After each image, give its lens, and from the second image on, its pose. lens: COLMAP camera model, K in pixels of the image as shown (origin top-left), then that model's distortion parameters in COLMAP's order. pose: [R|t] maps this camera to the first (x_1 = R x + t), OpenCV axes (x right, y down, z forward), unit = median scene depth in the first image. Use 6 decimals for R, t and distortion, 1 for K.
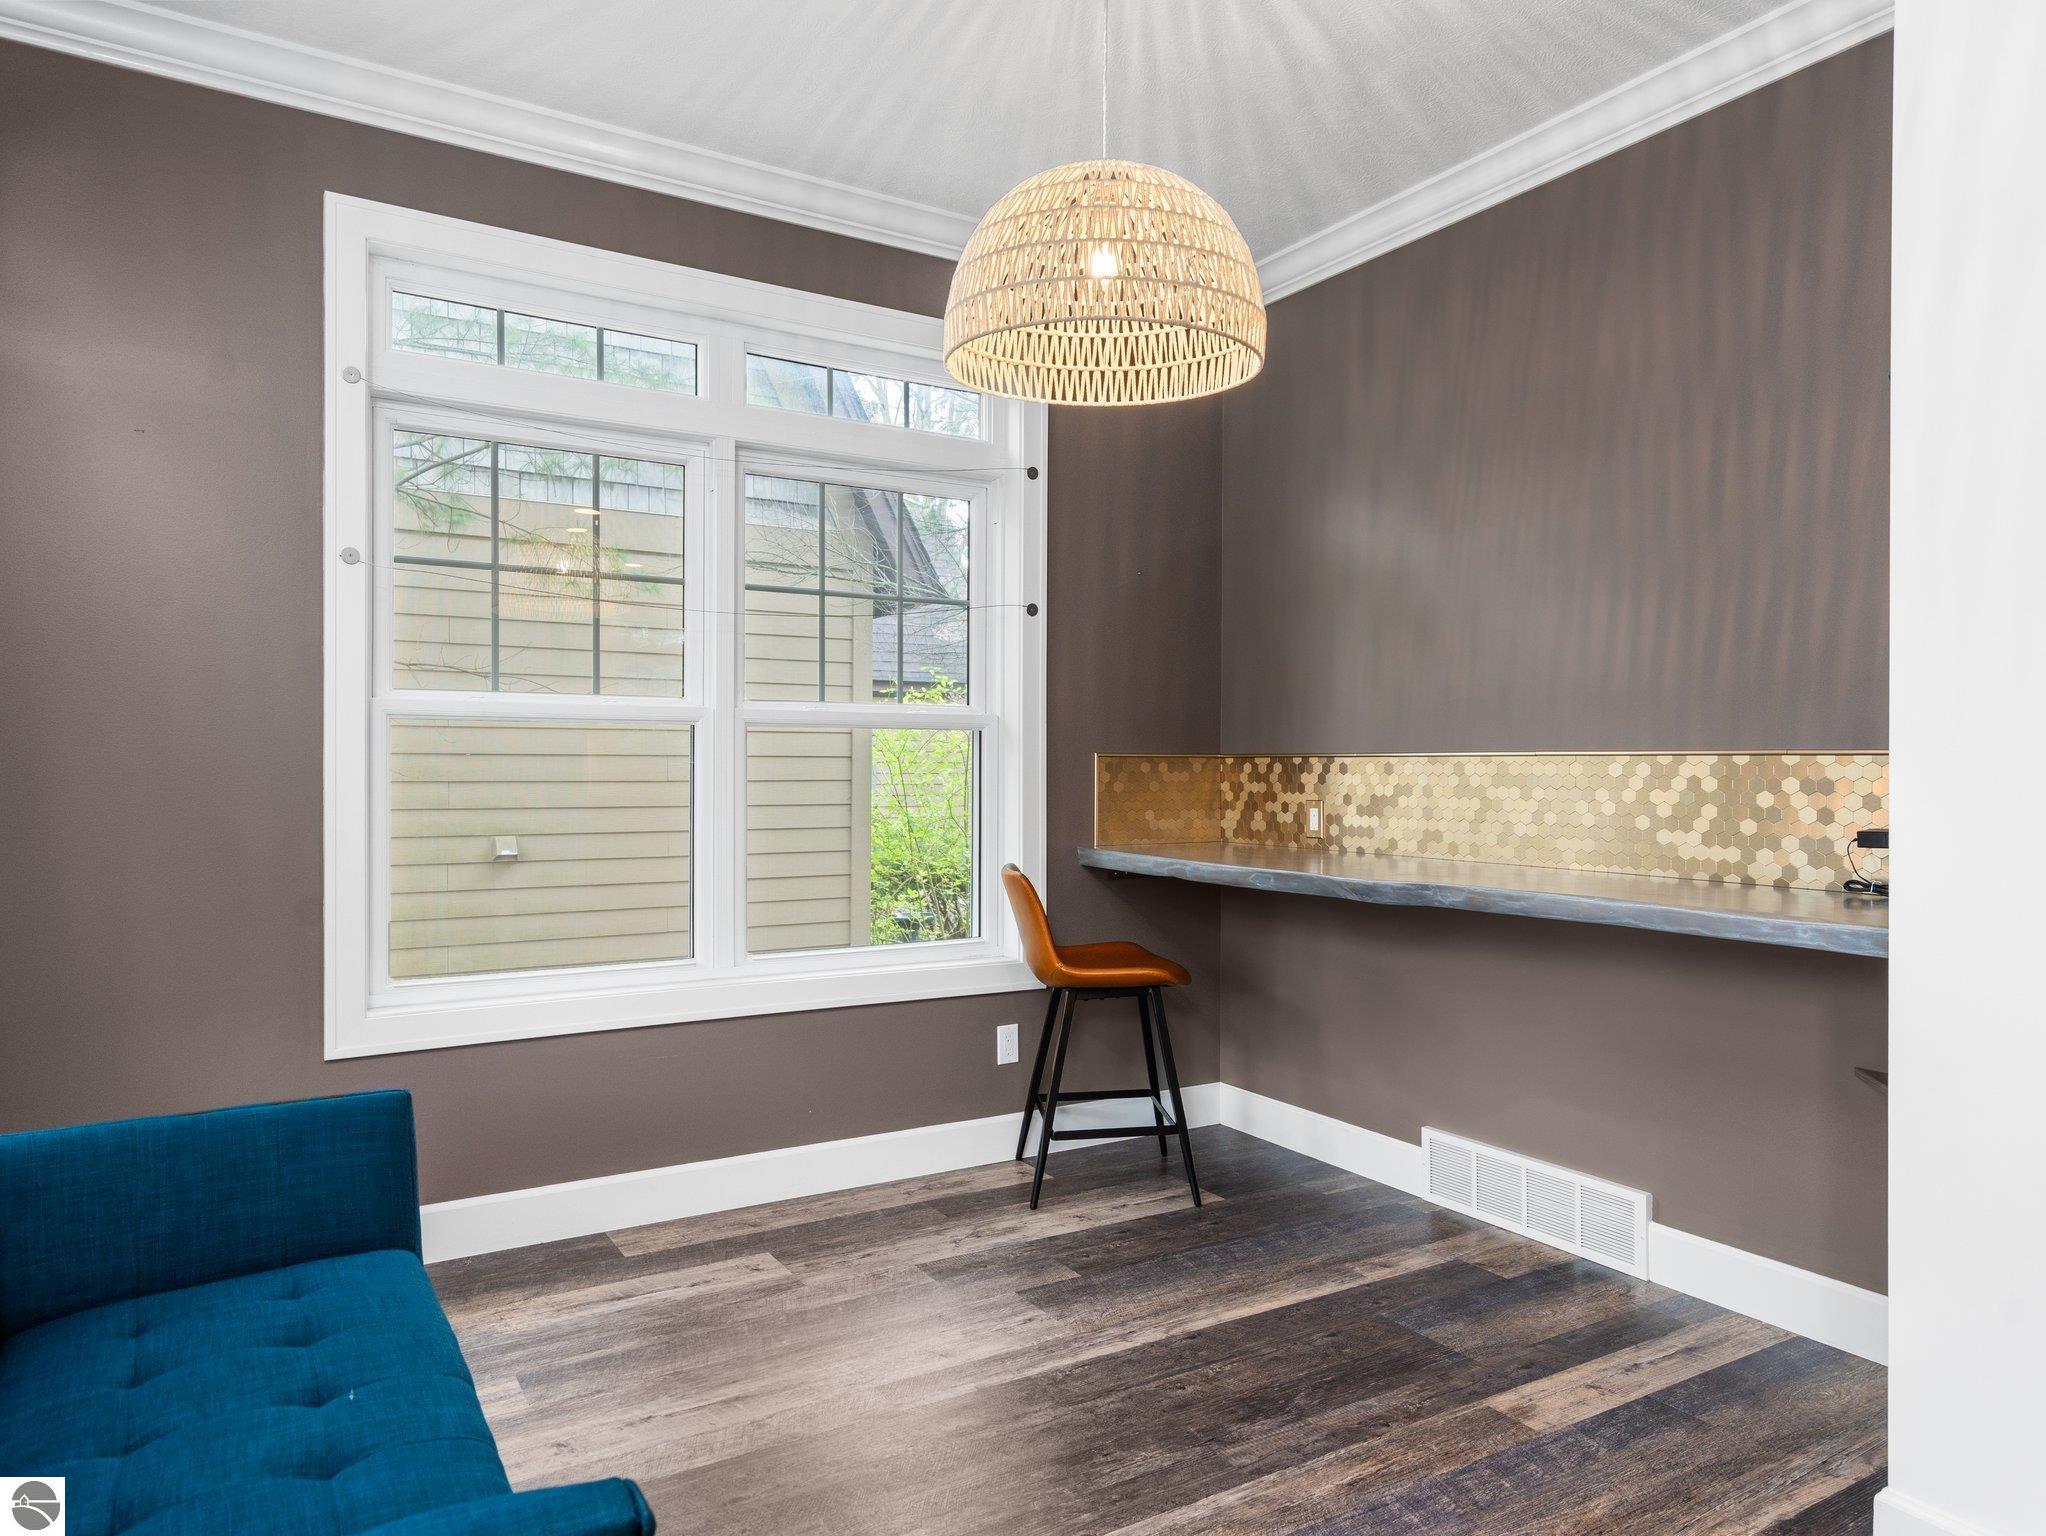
lens RADIAL K [[1299.0, 0, 1023.0], [0, 1299.0, 768.0], [0, 0, 1]] dist [-0.004208, -0.000045]
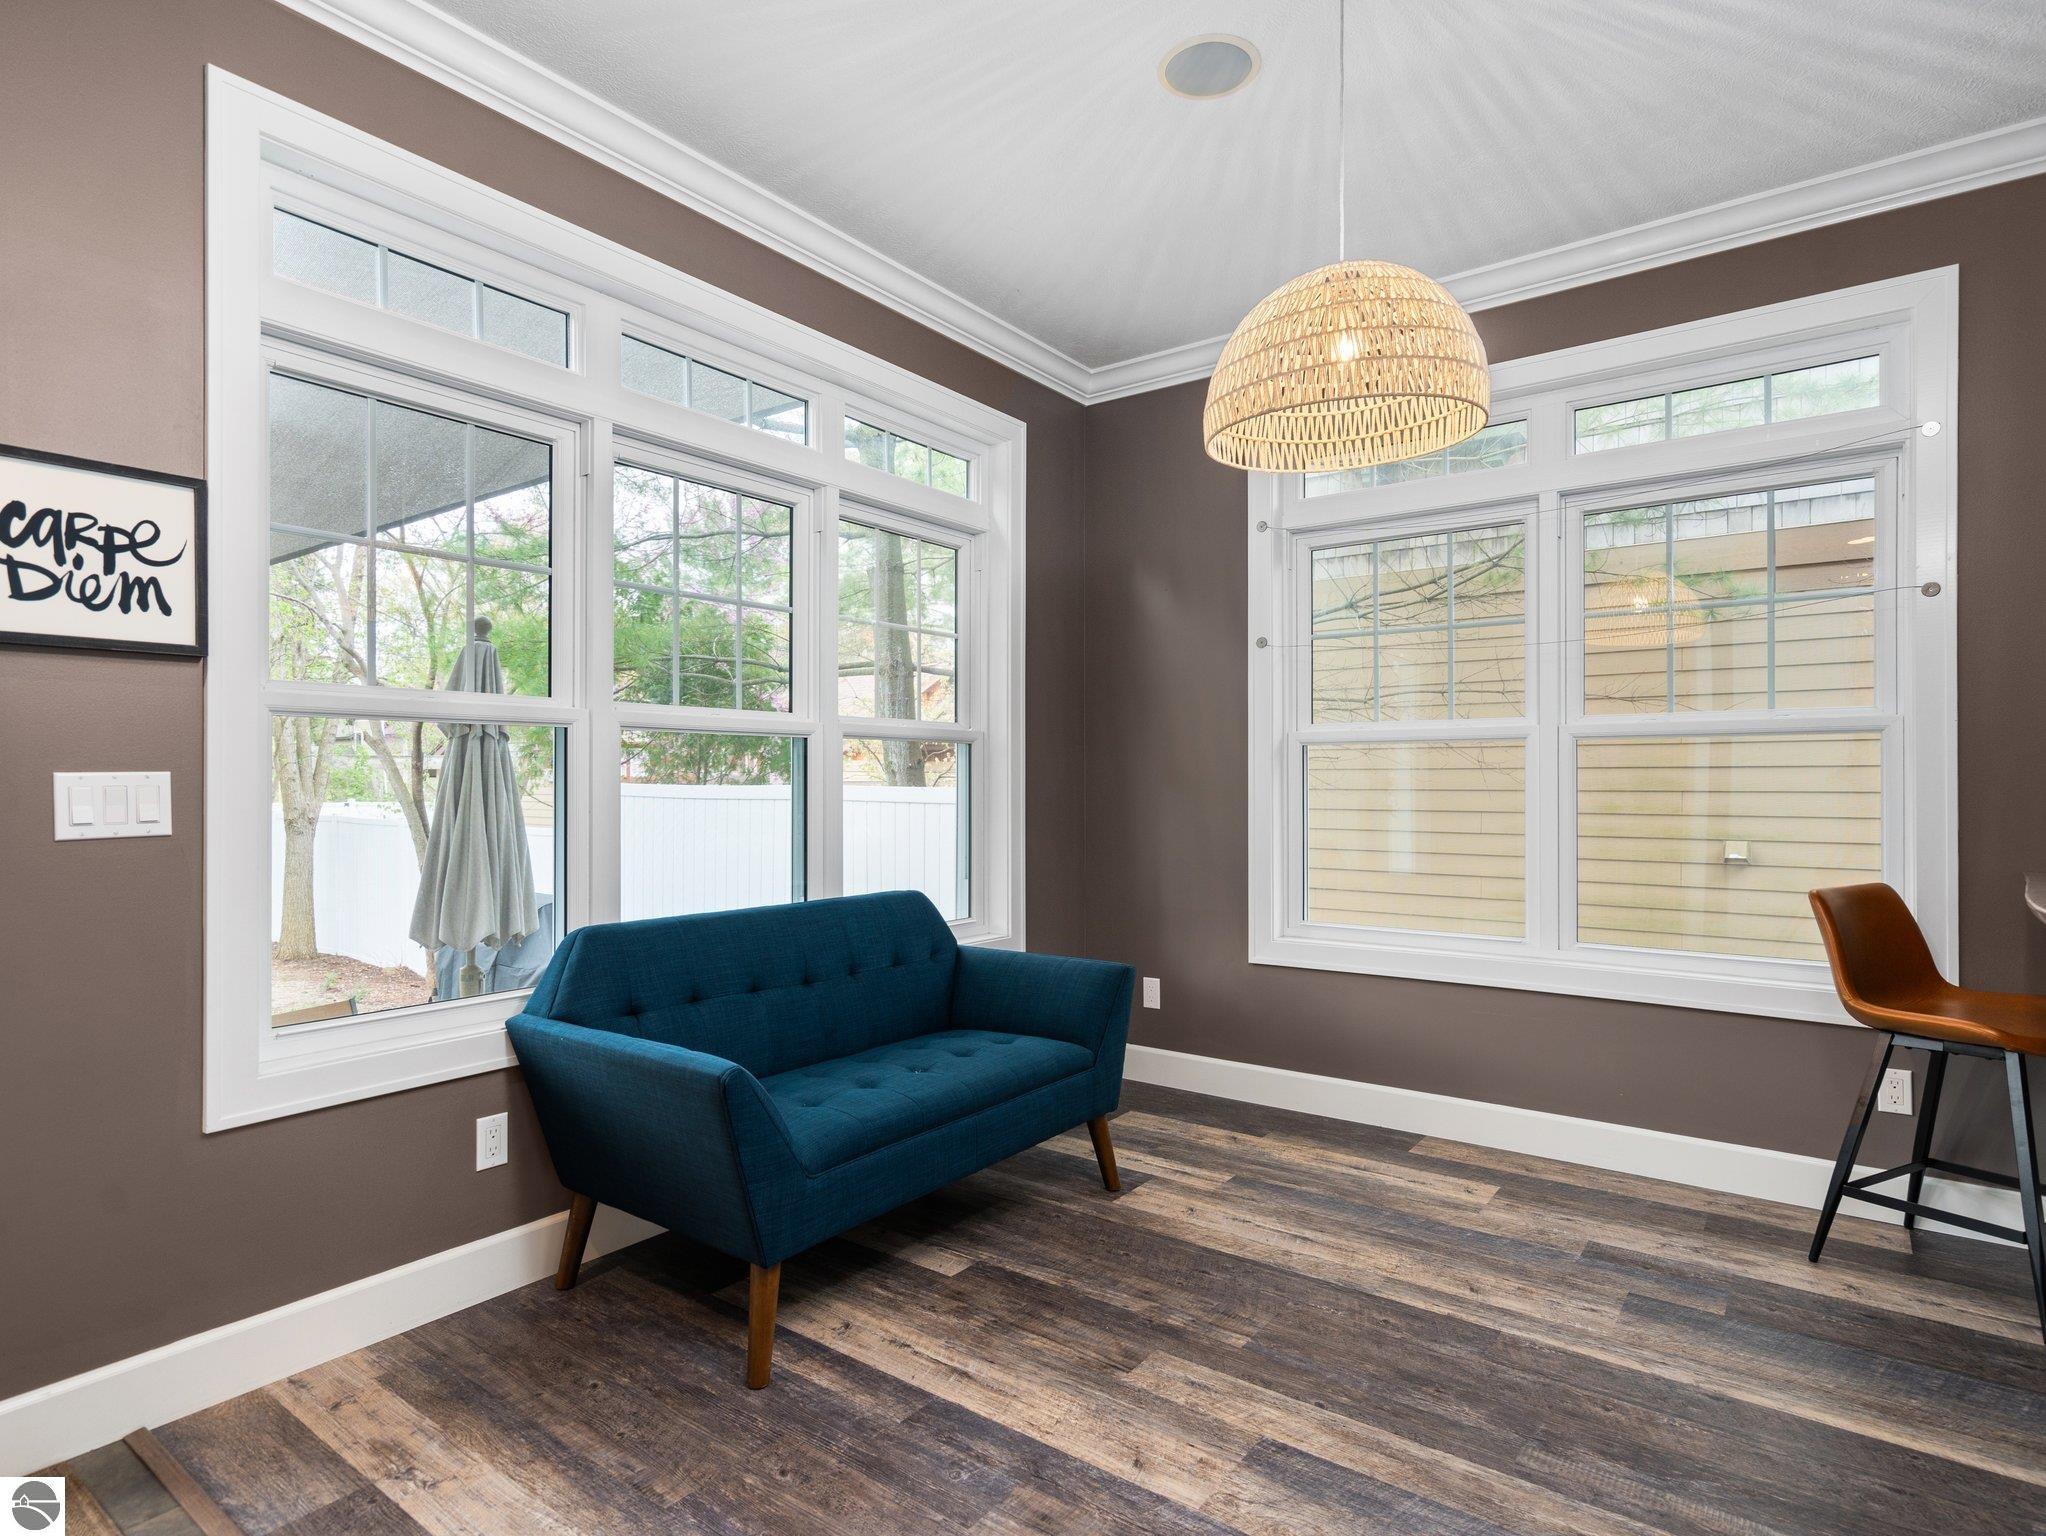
lens RADIAL K [[1094.7, 0, 1023.0], [0, 1094.7, 768.0], [0, 0, 1]] dist [-0.004415, 0.000446]
pose [[0.379424, -0.012105, -0.925144, 0.574905], [0.002307, 0.999924, -0.012138, 0.000931], [0.925220, 0.002471, 0.379423, 0.218680]]
